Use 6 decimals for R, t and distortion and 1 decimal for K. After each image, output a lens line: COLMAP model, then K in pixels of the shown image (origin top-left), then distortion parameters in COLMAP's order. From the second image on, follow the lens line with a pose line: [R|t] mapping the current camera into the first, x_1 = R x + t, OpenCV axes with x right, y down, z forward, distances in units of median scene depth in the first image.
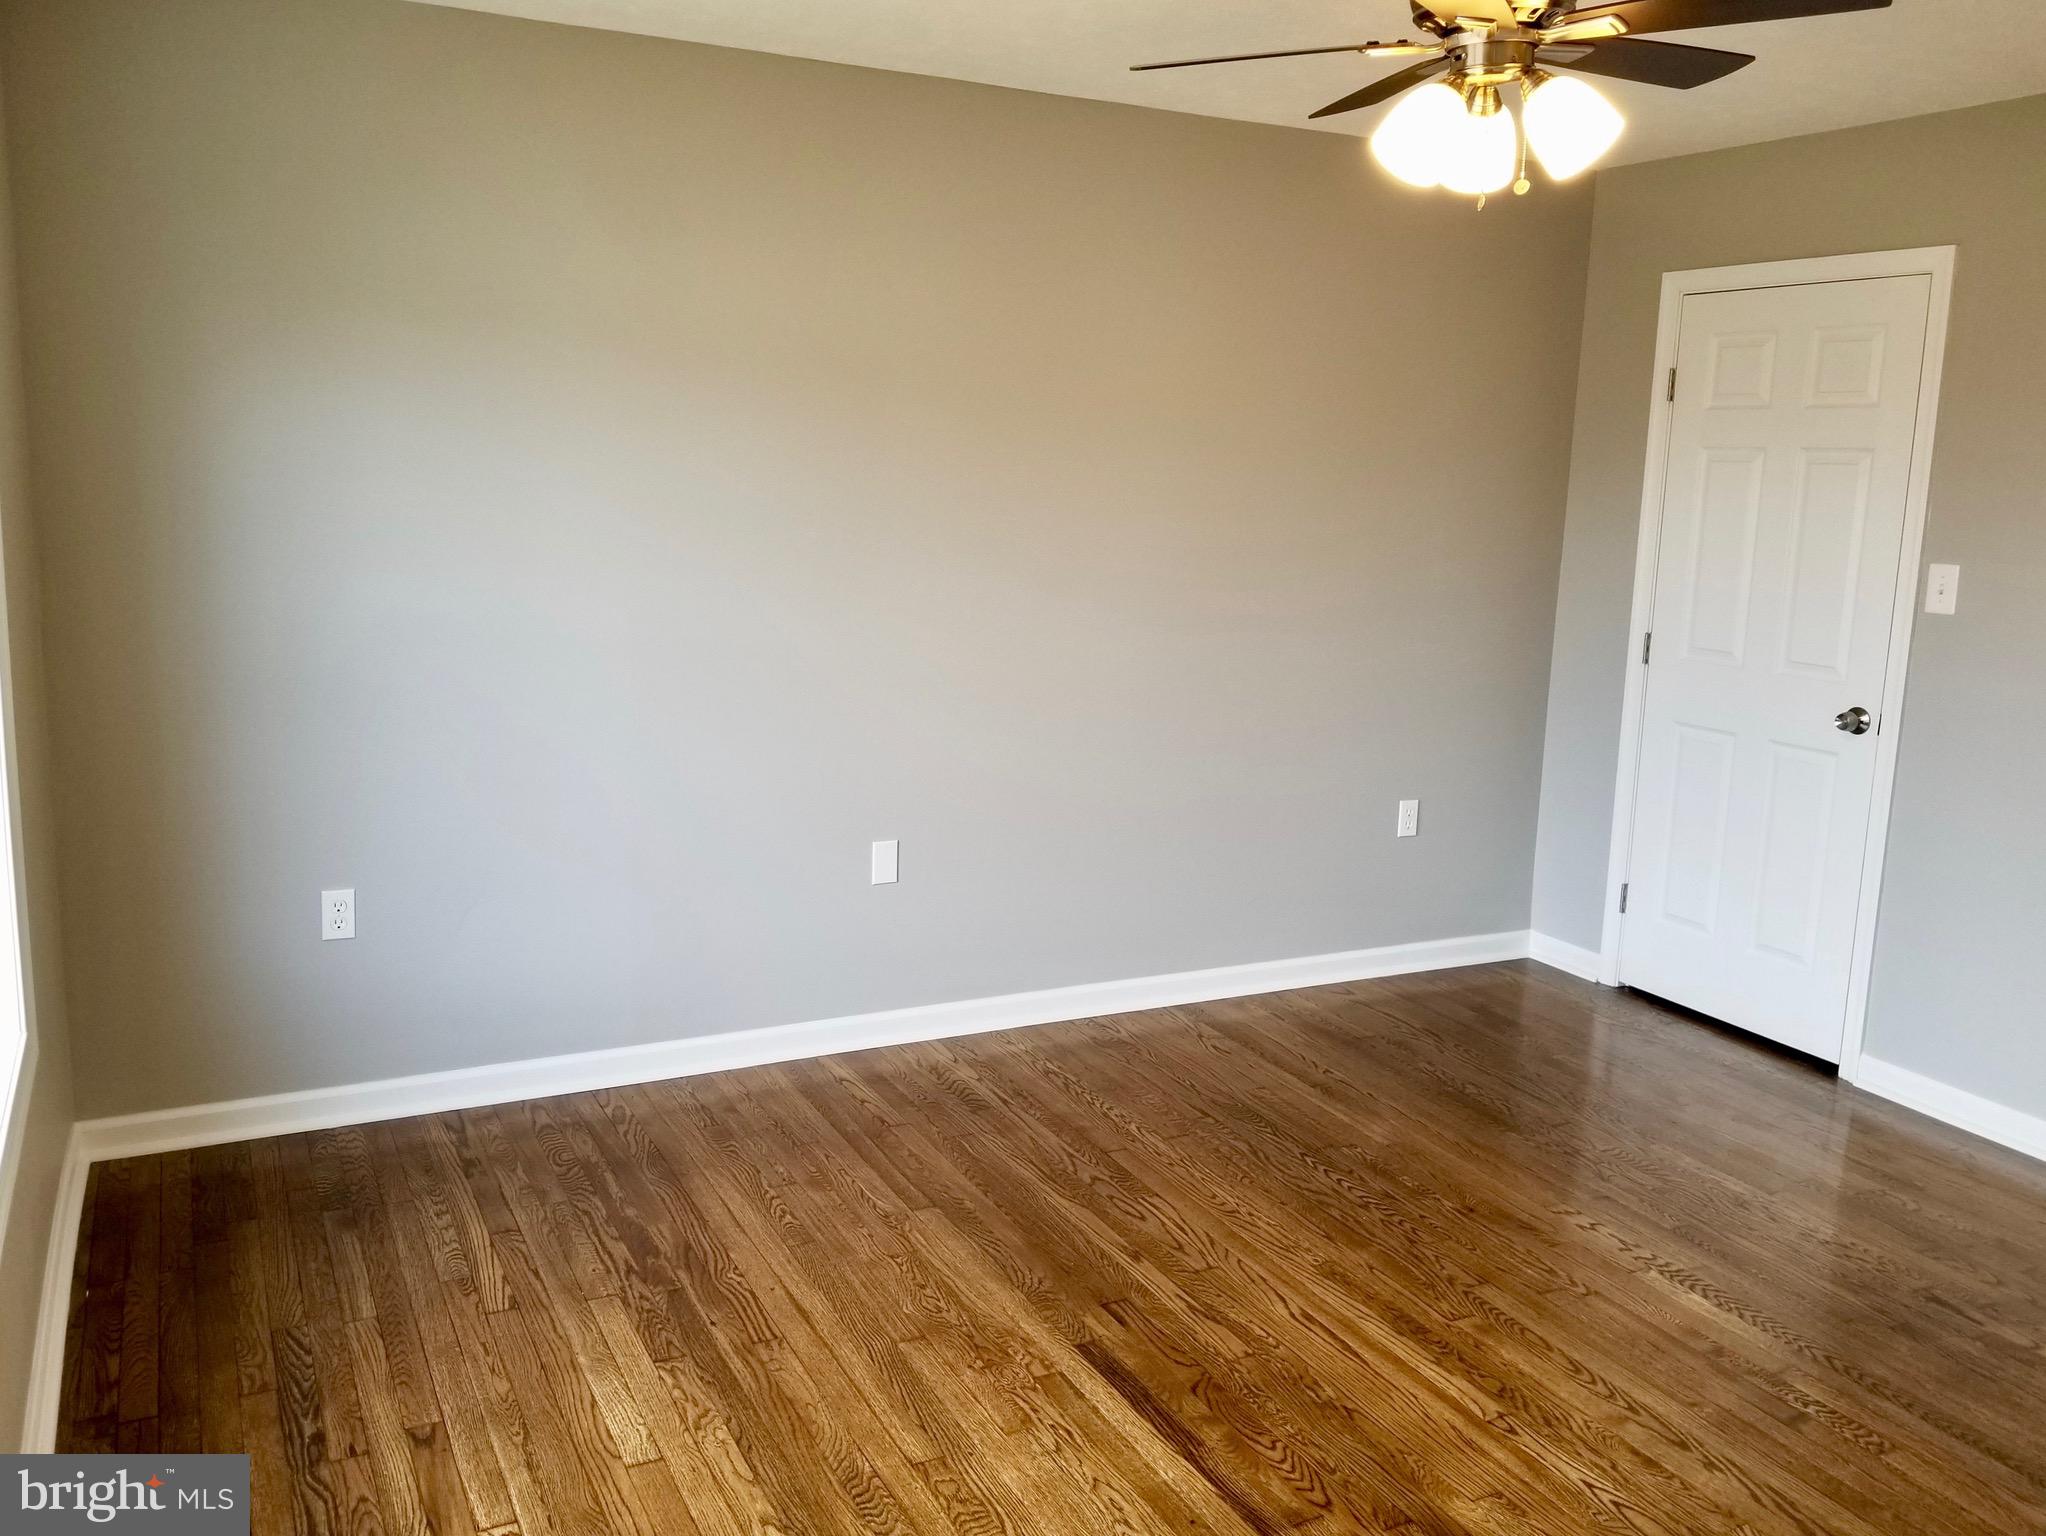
lens RADIAL K [[1614.2, 0, 1017.0], [0, 1614.2, 770.2], [0, 0, 1]] dist [0.061870, -0.089563]
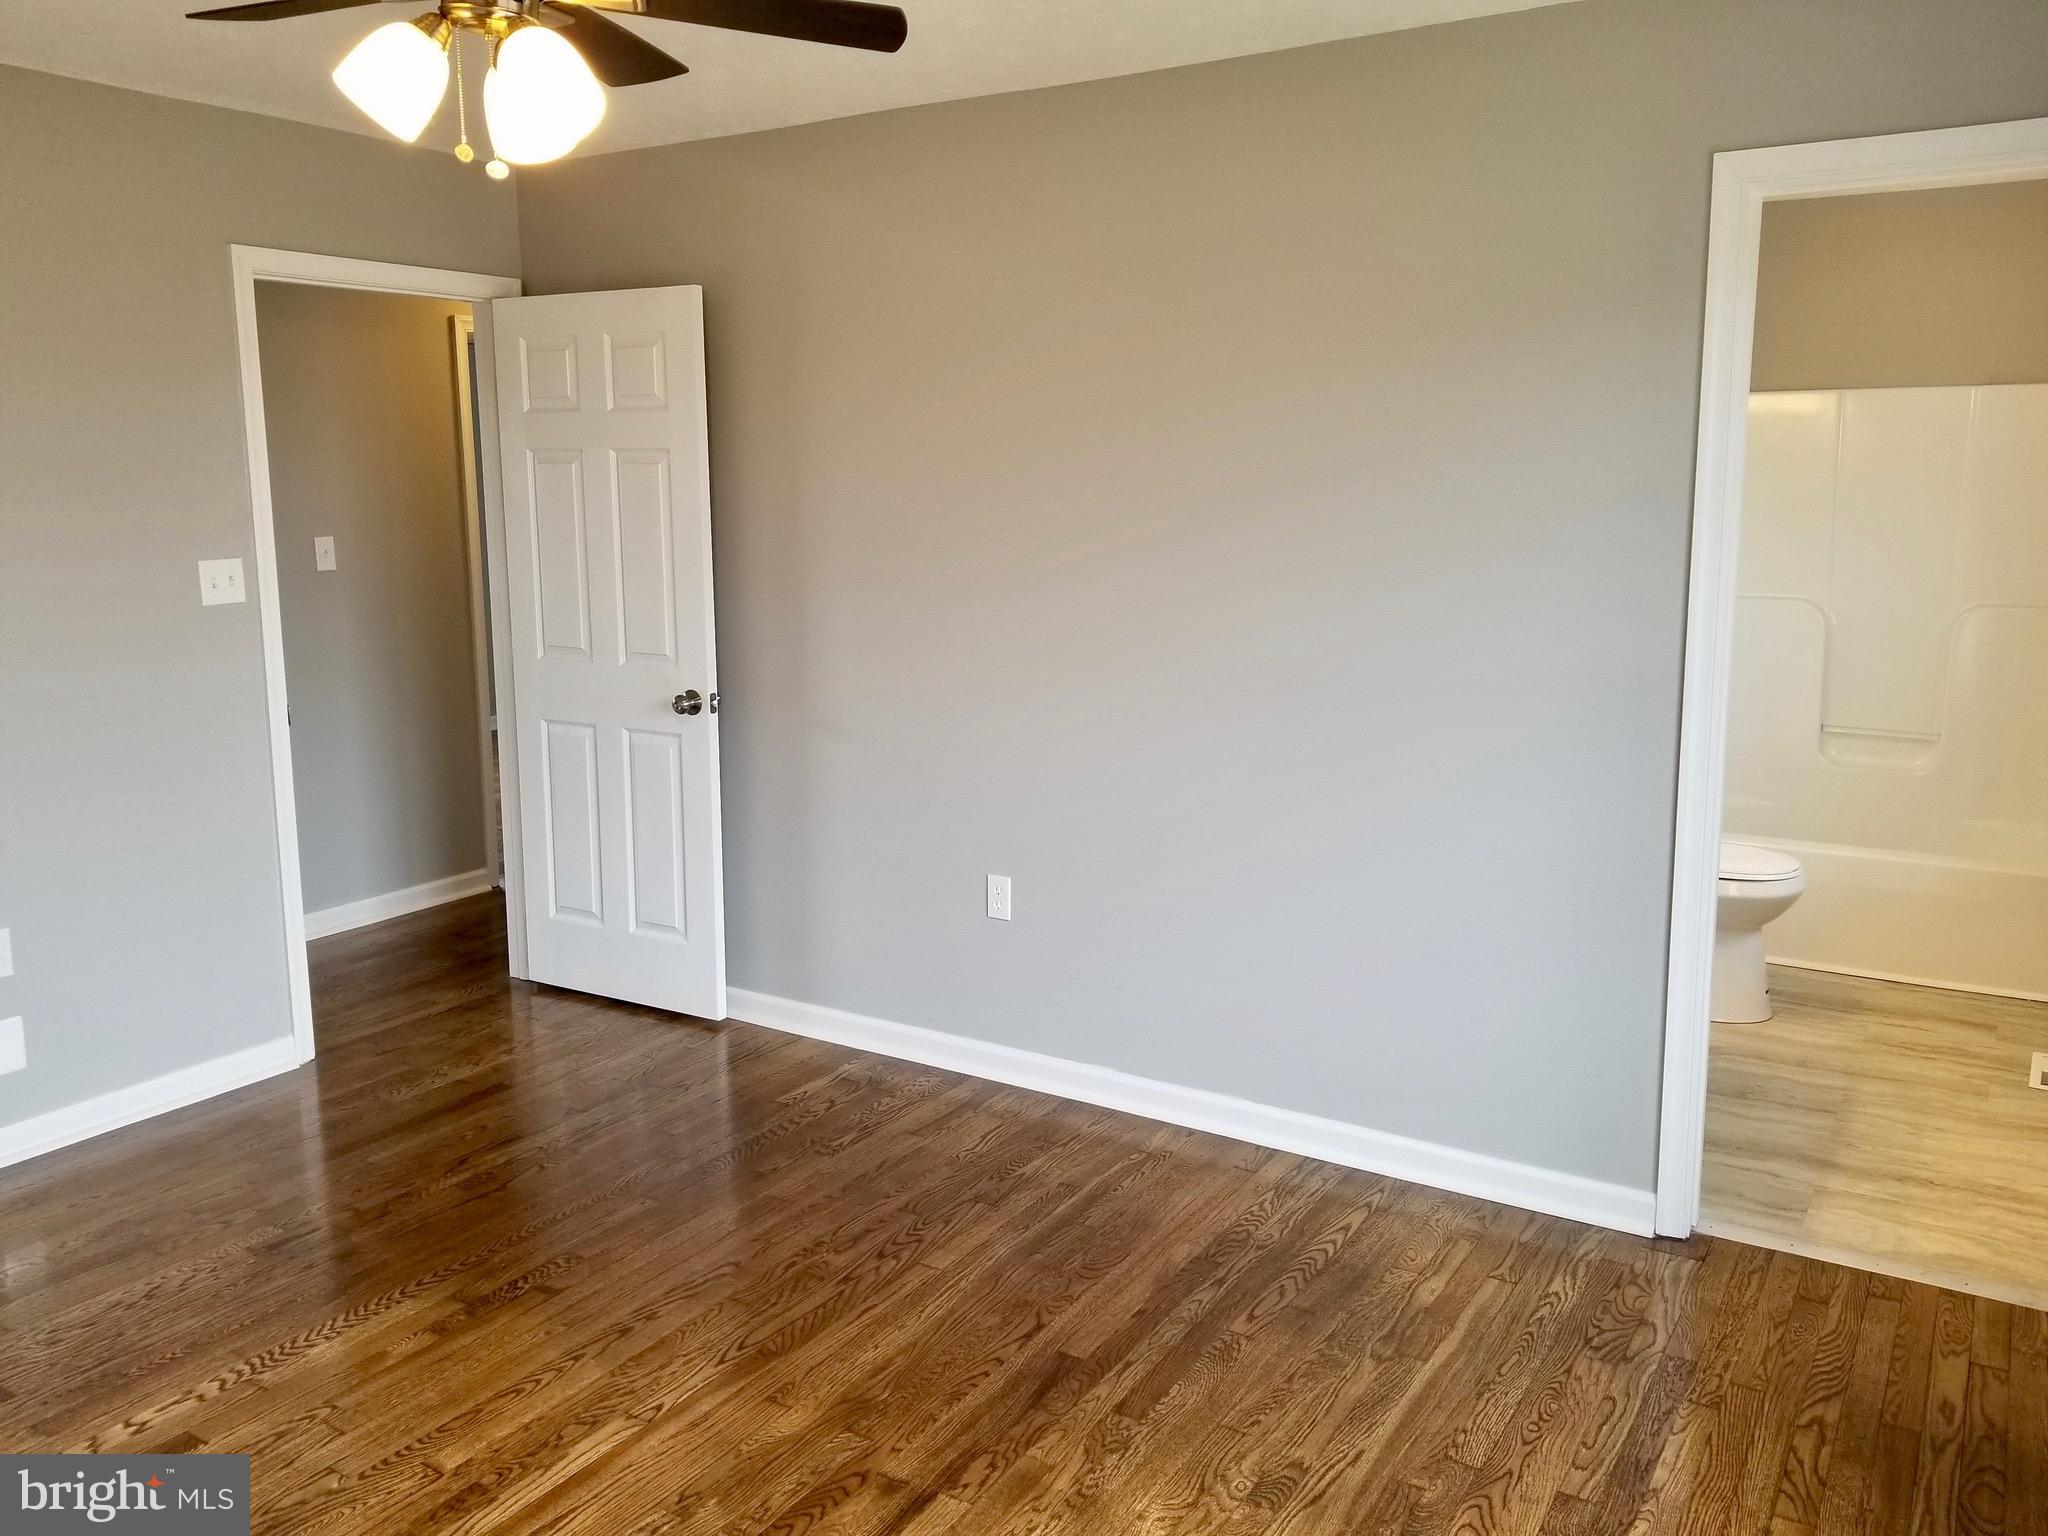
lens RADIAL K [[1615.8, 0, 1011.8], [0, 1615.8, 755.9], [0, 0, 1]] dist [0.061870, -0.089563]
pose [[-0.493240, -0.179948, 0.851078, -0.485868], [0.153263, 0.945088, 0.288649, -0.195778], [-0.856285, 0.272812, -0.438576, 0.919997]]
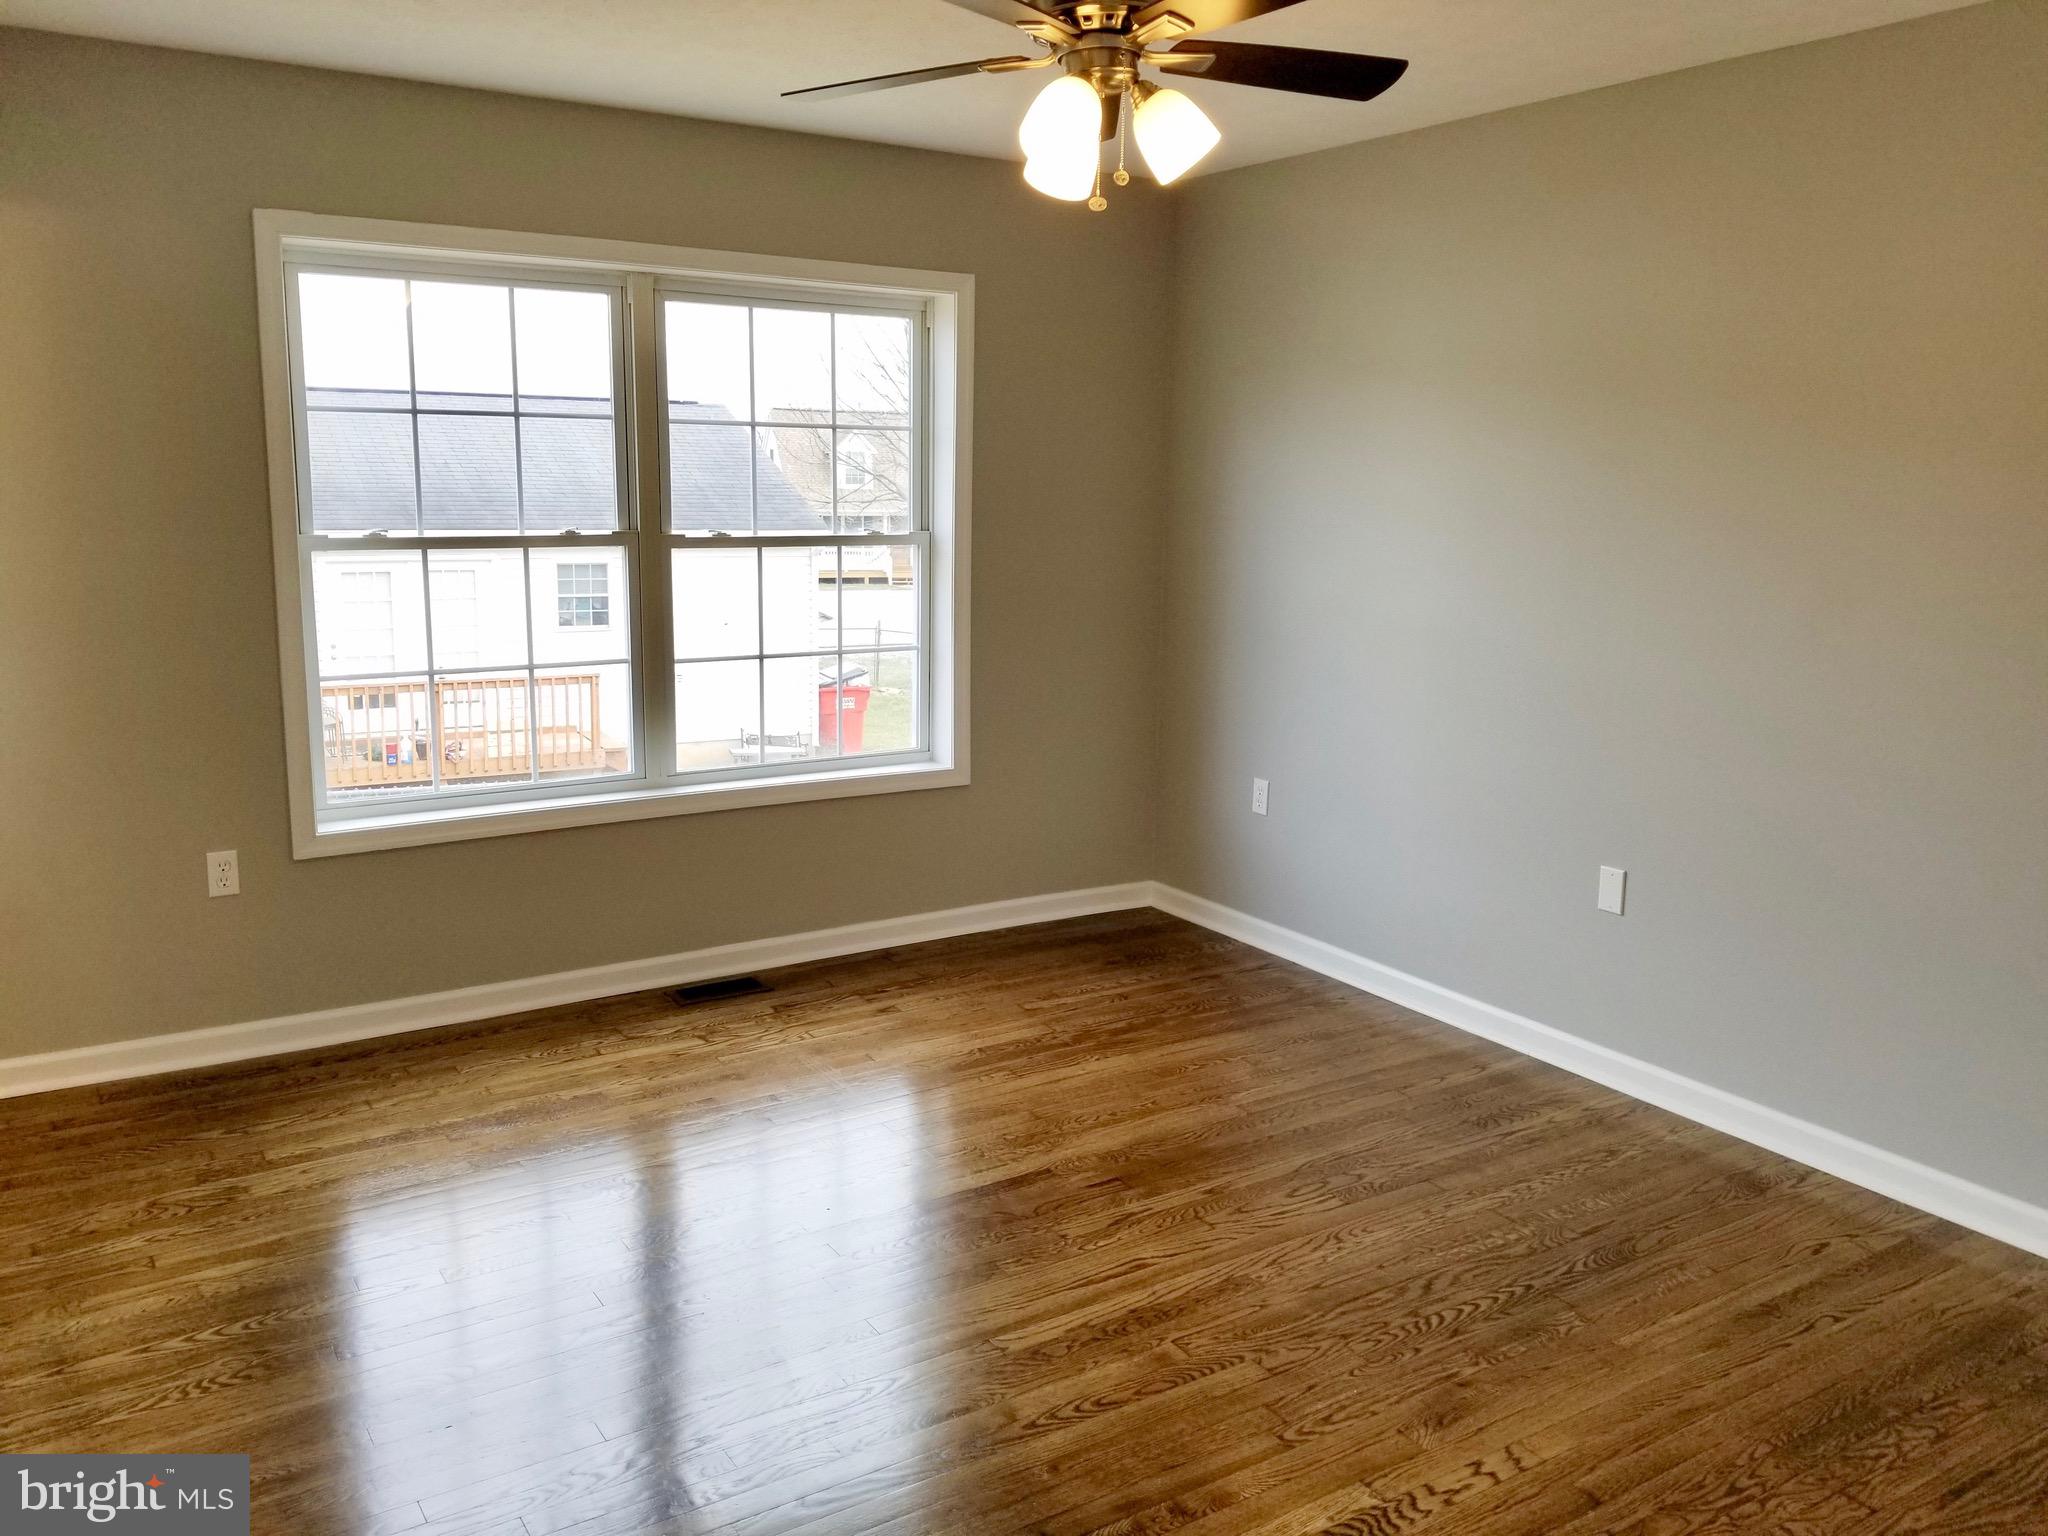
lens RADIAL K [[1615.8, 0, 1023.9], [0, 1615.8, 762.9], [0, 0, 1]] dist [0.061870, -0.089563]
pose [[0.092820, 0.148879, -0.984489, 1.038564], [-0.198296, 0.971715, 0.128252, -0.087843], [0.975737, 0.183316, 0.119716, 0.667958]]
